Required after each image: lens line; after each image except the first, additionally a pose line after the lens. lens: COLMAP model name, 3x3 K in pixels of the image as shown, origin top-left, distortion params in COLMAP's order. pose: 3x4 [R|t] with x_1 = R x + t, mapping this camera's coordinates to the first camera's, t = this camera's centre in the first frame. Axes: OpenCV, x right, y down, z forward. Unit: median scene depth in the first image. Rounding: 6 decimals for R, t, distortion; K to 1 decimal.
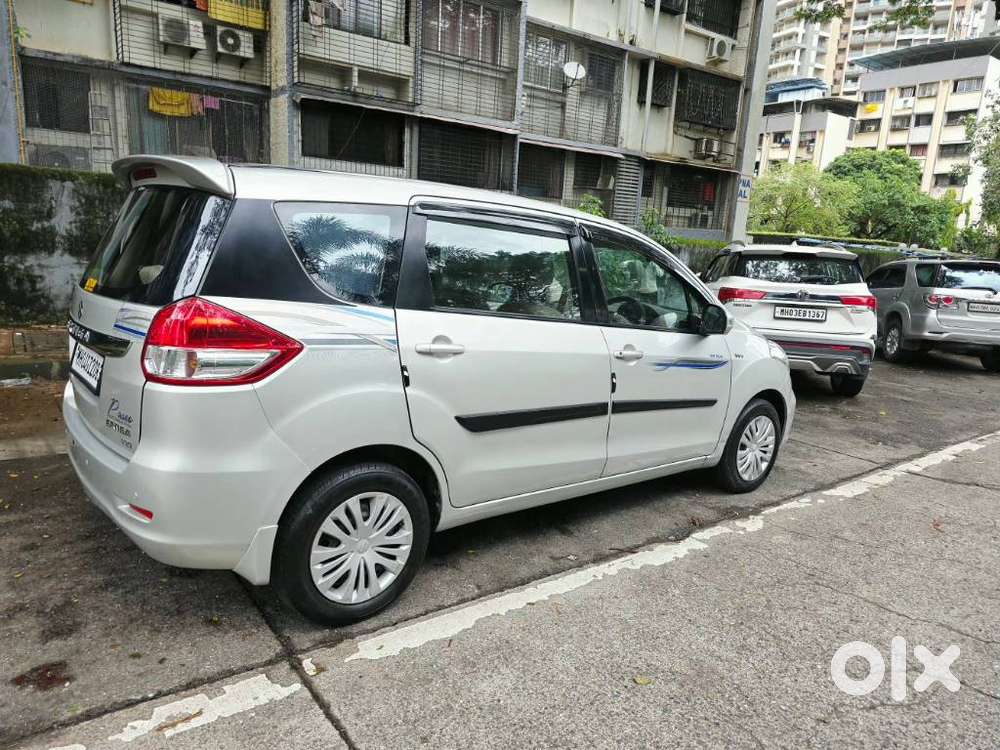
lens RADIAL K [[671.9, 0, 498.9], [0, 671.9, 375.9], [0, 0, 1]] dist [0.051369, -0.041935]
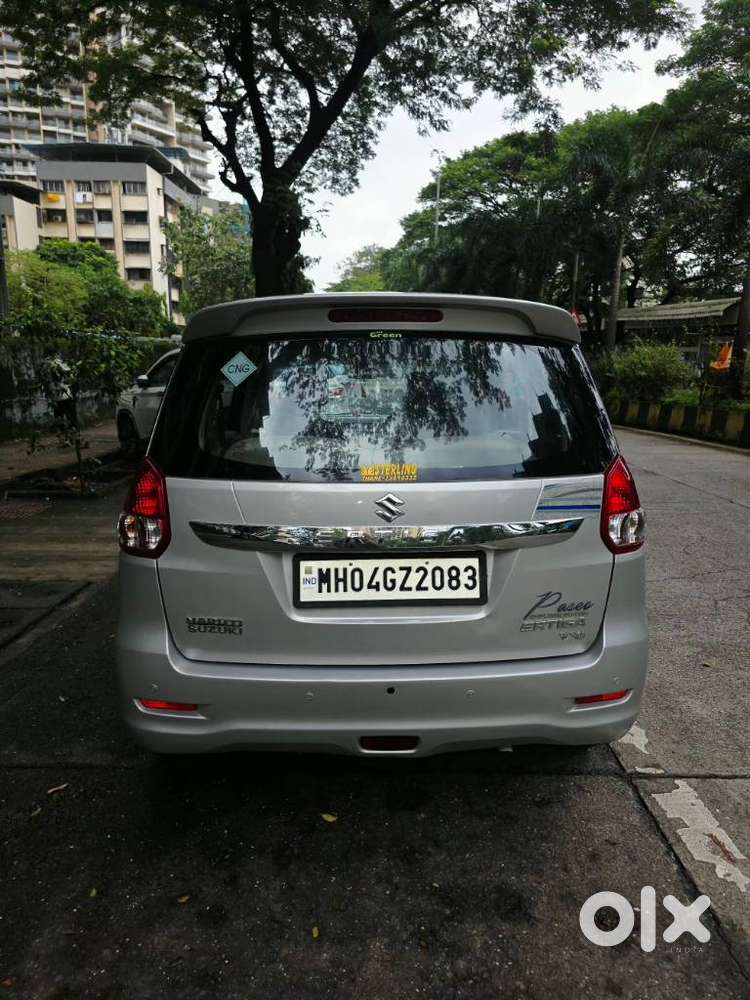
lens RADIAL K [[671.9, 0, 374.9], [0, 671.9, 496.0], [0, 0, 1]] dist [0.051369, -0.041935]
pose [[0.604506, -0.212791, 0.767654, -0.737699], [0.178313, 0.975355, 0.129948, -0.129939], [-0.776387, 0.058328, 0.627552, 0.355515]]
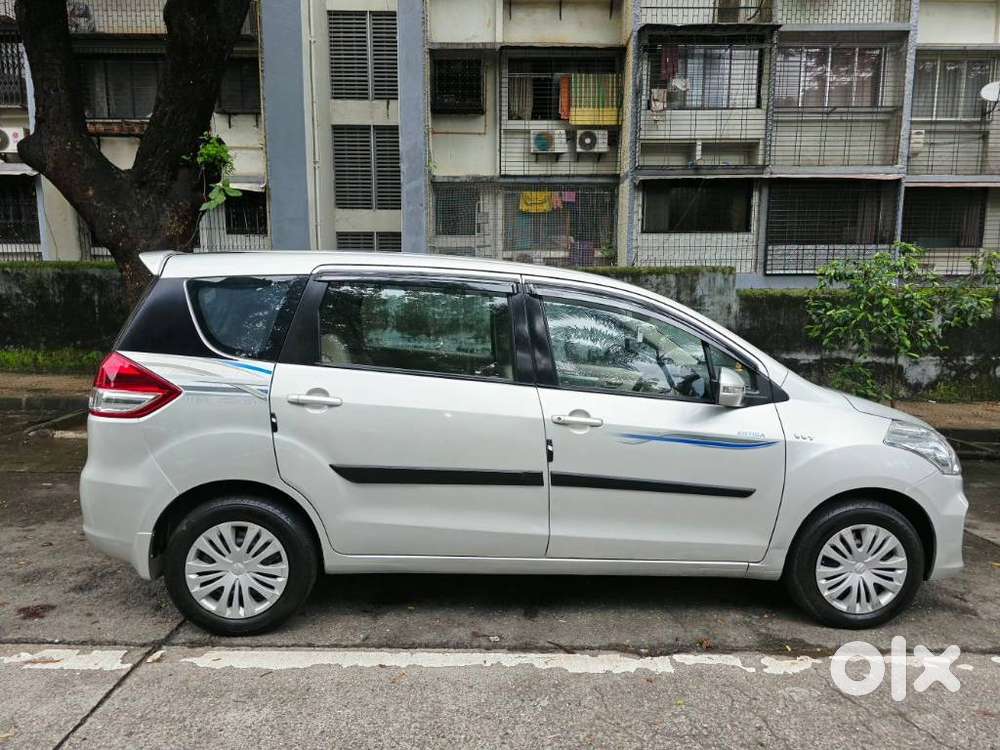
lens RADIAL K [[671.9, 0, 499.4], [0, 671.9, 382.2], [0, 0, 1]] dist [0.051369, -0.041935]
pose [[0.814922, 0.021888, -0.579157, 0.514981], [-0.078122, 0.994315, -0.072346, -0.008869], [0.574281, 0.104201, 0.811999, 0.179379]]
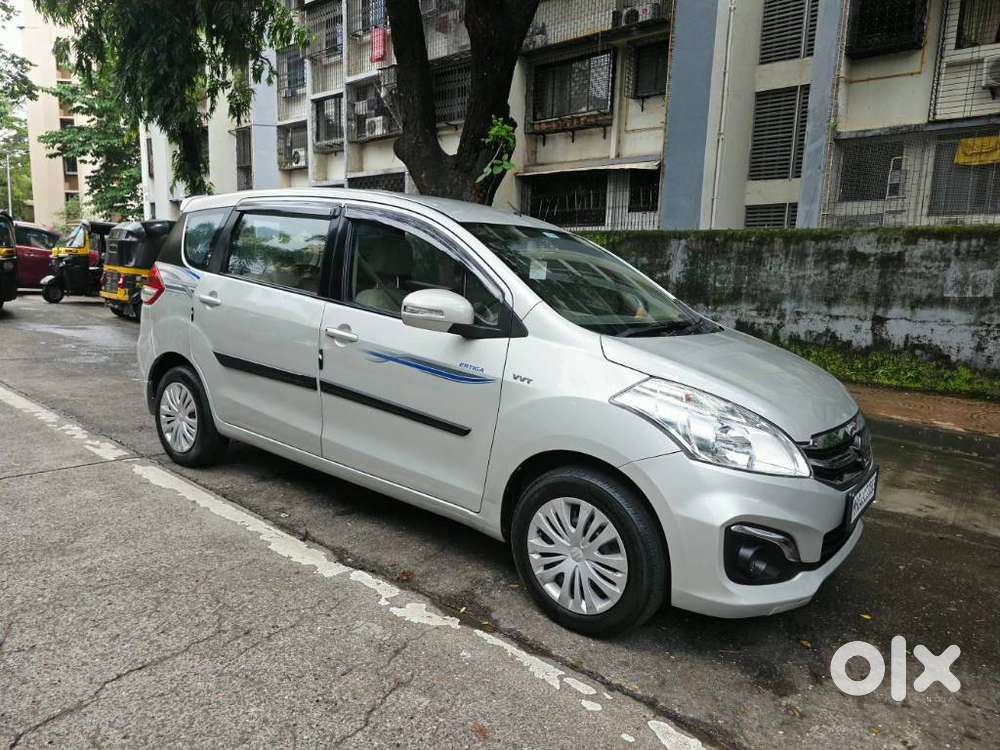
lens RADIAL K [[671.9, 0, 493.0], [0, 671.9, 373.6], [0, 0, 1]] dist [0.051369, -0.041935]
pose [[0.222506, 0.097696, -0.970024, 0.965969], [-0.219546, 0.974431, 0.047780, -0.058445], [0.949890, 0.202334, 0.238265, 0.818966]]
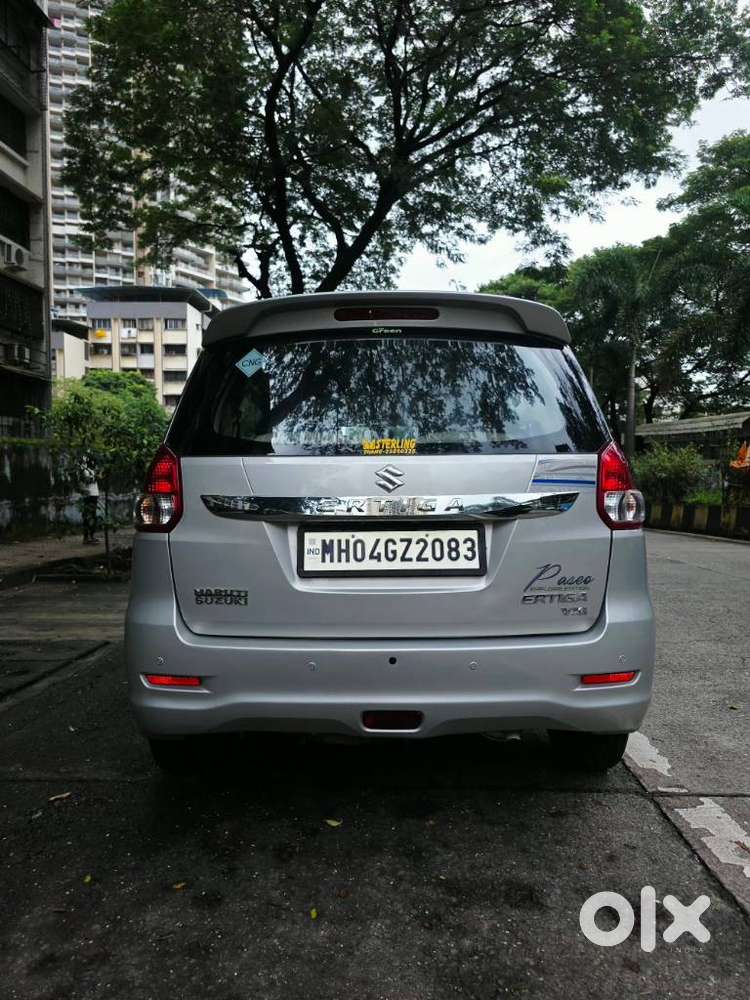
lens RADIAL K [[671.9, 0, 372.6], [0, 671.9, 502.9], [0, 0, 1]] dist [0.051369, -0.041935]
pose [[0.635112, -0.088411, 0.767343, -0.759168], [0.184306, 0.982079, -0.039394, -0.028559], [-0.750109, 0.166445, 0.640025, 0.340653]]
